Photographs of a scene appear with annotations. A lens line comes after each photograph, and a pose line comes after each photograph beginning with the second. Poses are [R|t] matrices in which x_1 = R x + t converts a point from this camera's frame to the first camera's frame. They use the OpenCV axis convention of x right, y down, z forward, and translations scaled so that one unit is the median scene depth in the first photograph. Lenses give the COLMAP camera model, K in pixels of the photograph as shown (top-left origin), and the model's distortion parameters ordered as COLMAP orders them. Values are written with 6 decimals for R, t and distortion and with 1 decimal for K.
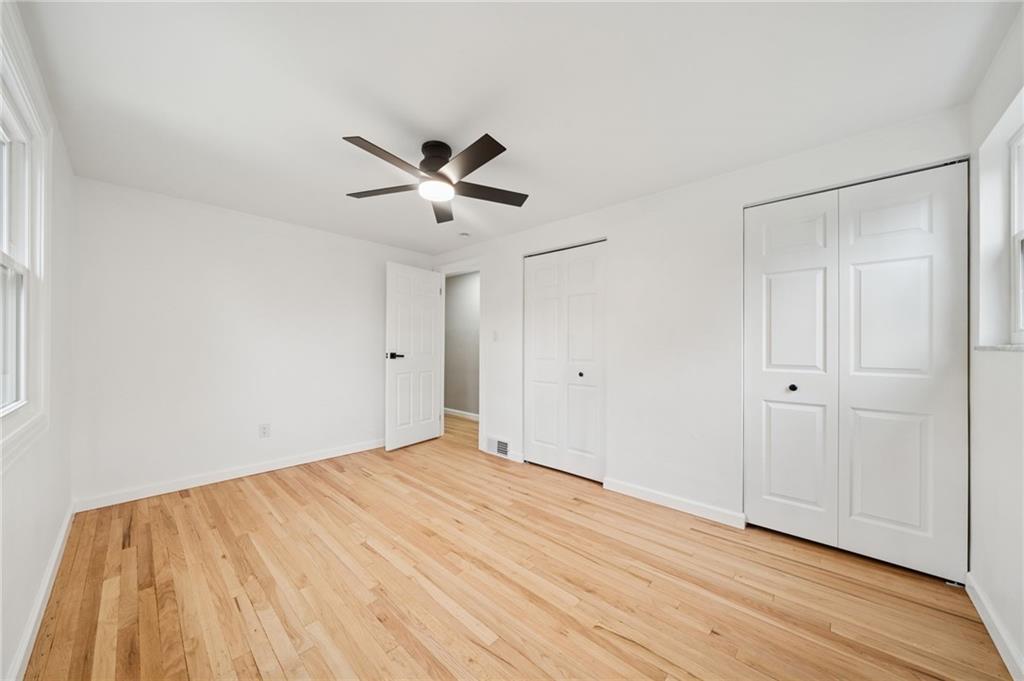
lens RADIAL K [[349.7, 0, 512.9], [0, 349.7, 346.6], [0, 0, 1]] dist [-0.012149, -0.000105]
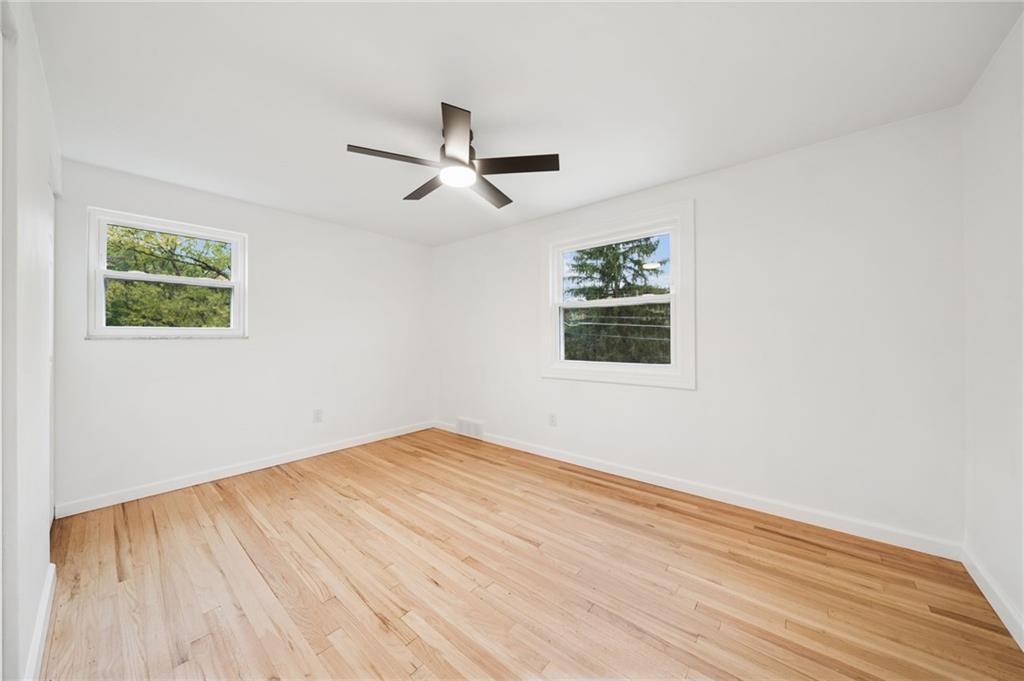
lens RADIAL K [[349.7, 0, 512.9], [0, 349.7, 335.3], [0, 0, 1]] dist [-0.012149, -0.000105]
pose [[-0.999164, 0.001374, -0.040854, -0.370467], [0.001621, 0.999981, -0.006015, 0.003832], [0.040845, -0.006076, -0.999147, 2.215818]]
